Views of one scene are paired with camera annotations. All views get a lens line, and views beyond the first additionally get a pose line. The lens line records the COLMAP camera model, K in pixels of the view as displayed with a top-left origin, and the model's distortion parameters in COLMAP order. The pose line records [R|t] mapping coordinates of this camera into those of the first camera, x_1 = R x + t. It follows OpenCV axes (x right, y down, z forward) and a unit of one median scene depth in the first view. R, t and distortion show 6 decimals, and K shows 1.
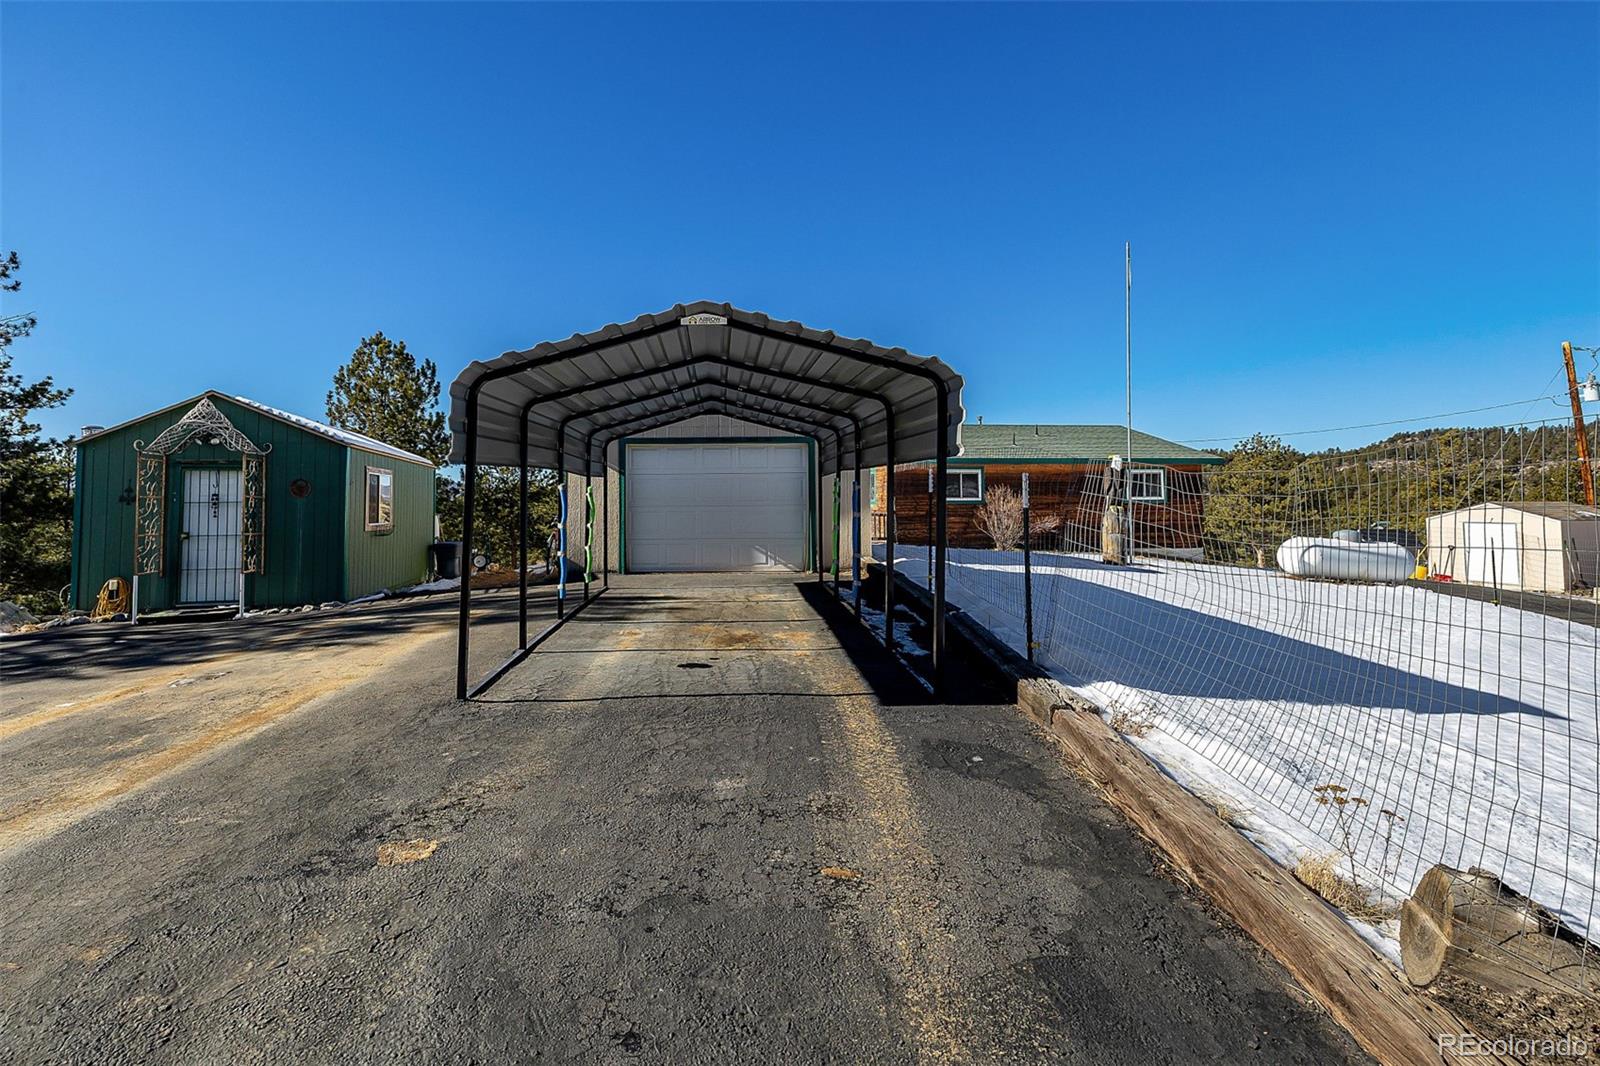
lens RADIAL K [[662.8, 0, 722.8], [0, 662.8, 478.3], [0, 0, 1]] dist [0.004075, 0.000412]
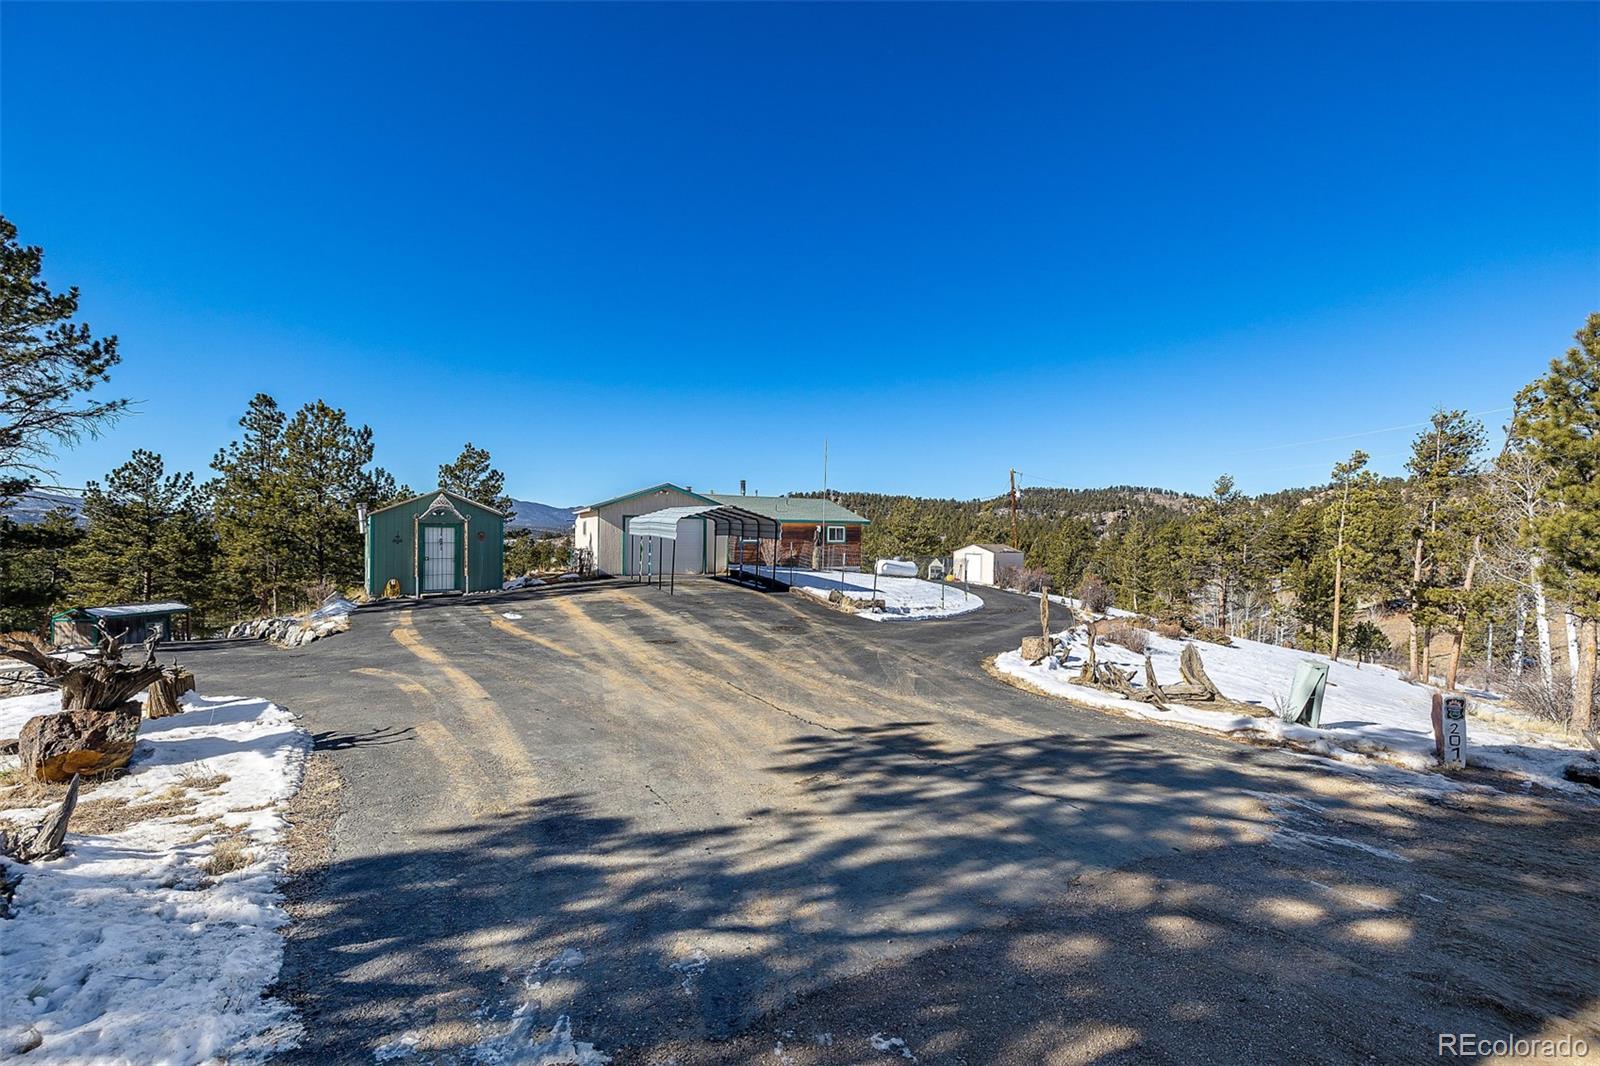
lens RADIAL K [[668.6, 0, 802.3], [0, 668.6, 525.0], [0, 0, 1]] dist [-0.001429, -0.000103]
pose [[0.883460, 0.023697, 0.467907, -0.736070], [-0.035367, 0.999244, 0.016171, -0.093005], [-0.467169, -0.030835, 0.883630, -1.386864]]
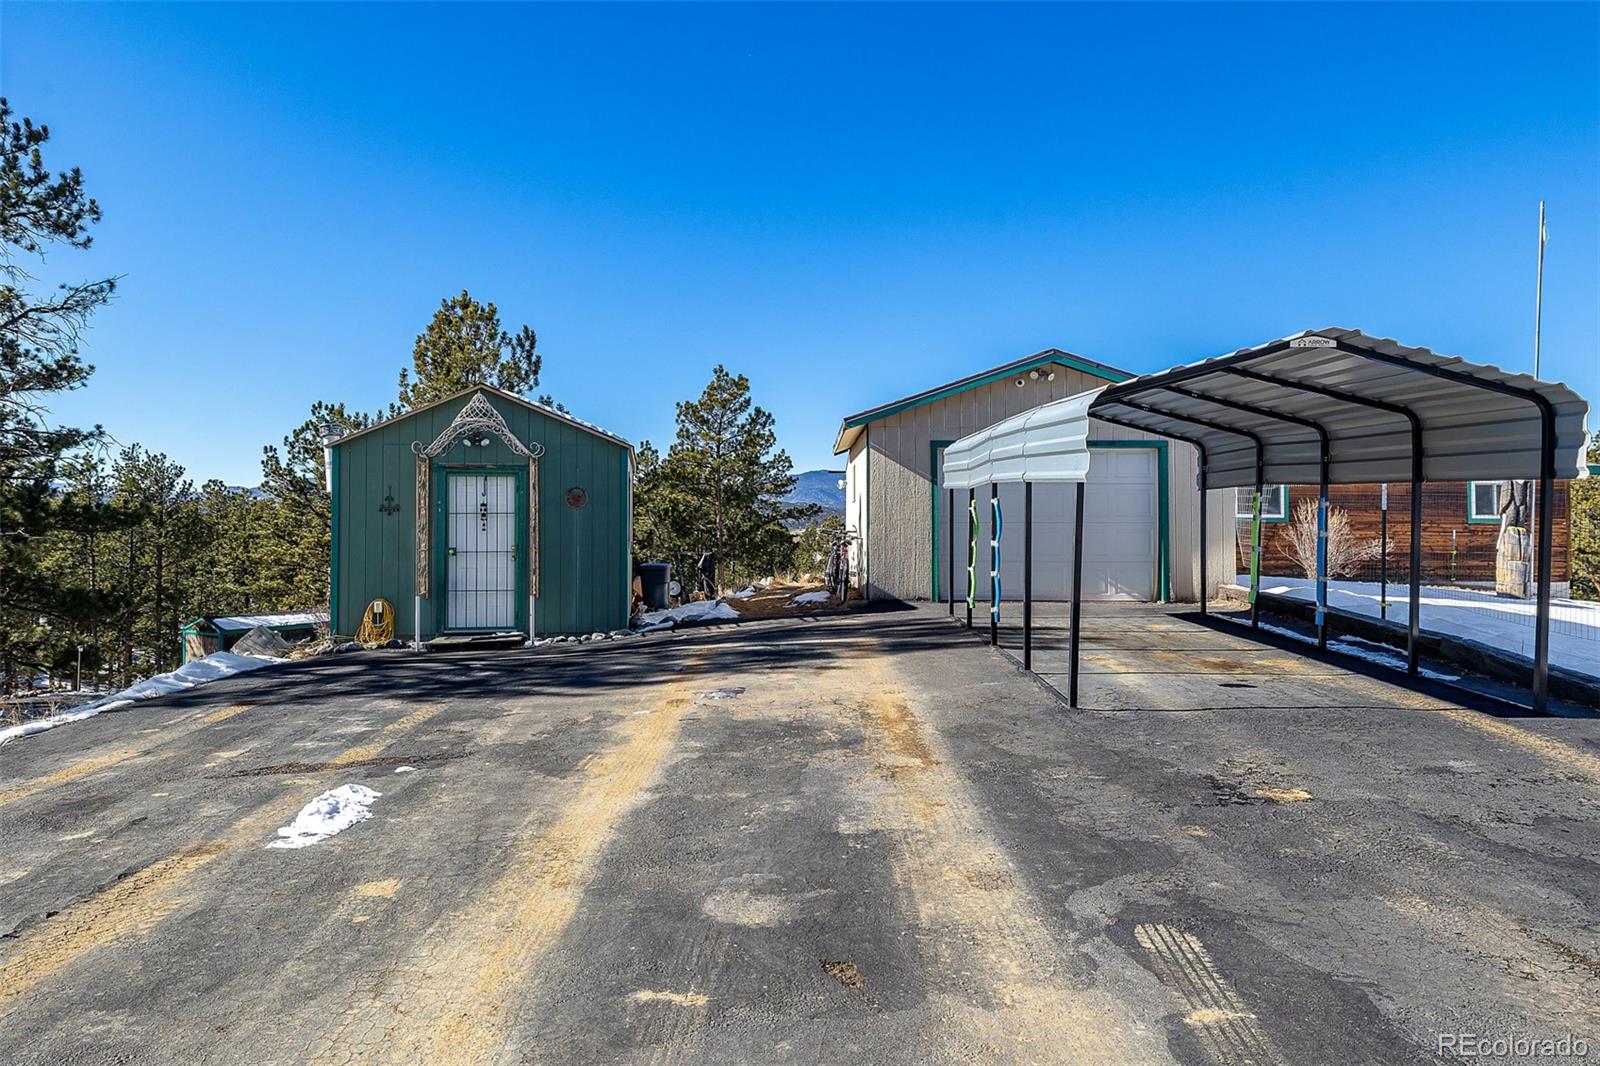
lens RADIAL K [[945.5, 0, 752.0], [0, 945.5, 506.4], [0, 0, 1]] dist [-0.004832, 0.001301]
pose [[0.999753, 0.008678, -0.020437, -0.386695], [-0.008134, 0.999613, 0.026595, -0.007791], [0.020660, -0.026422, 0.999437, -0.214962]]
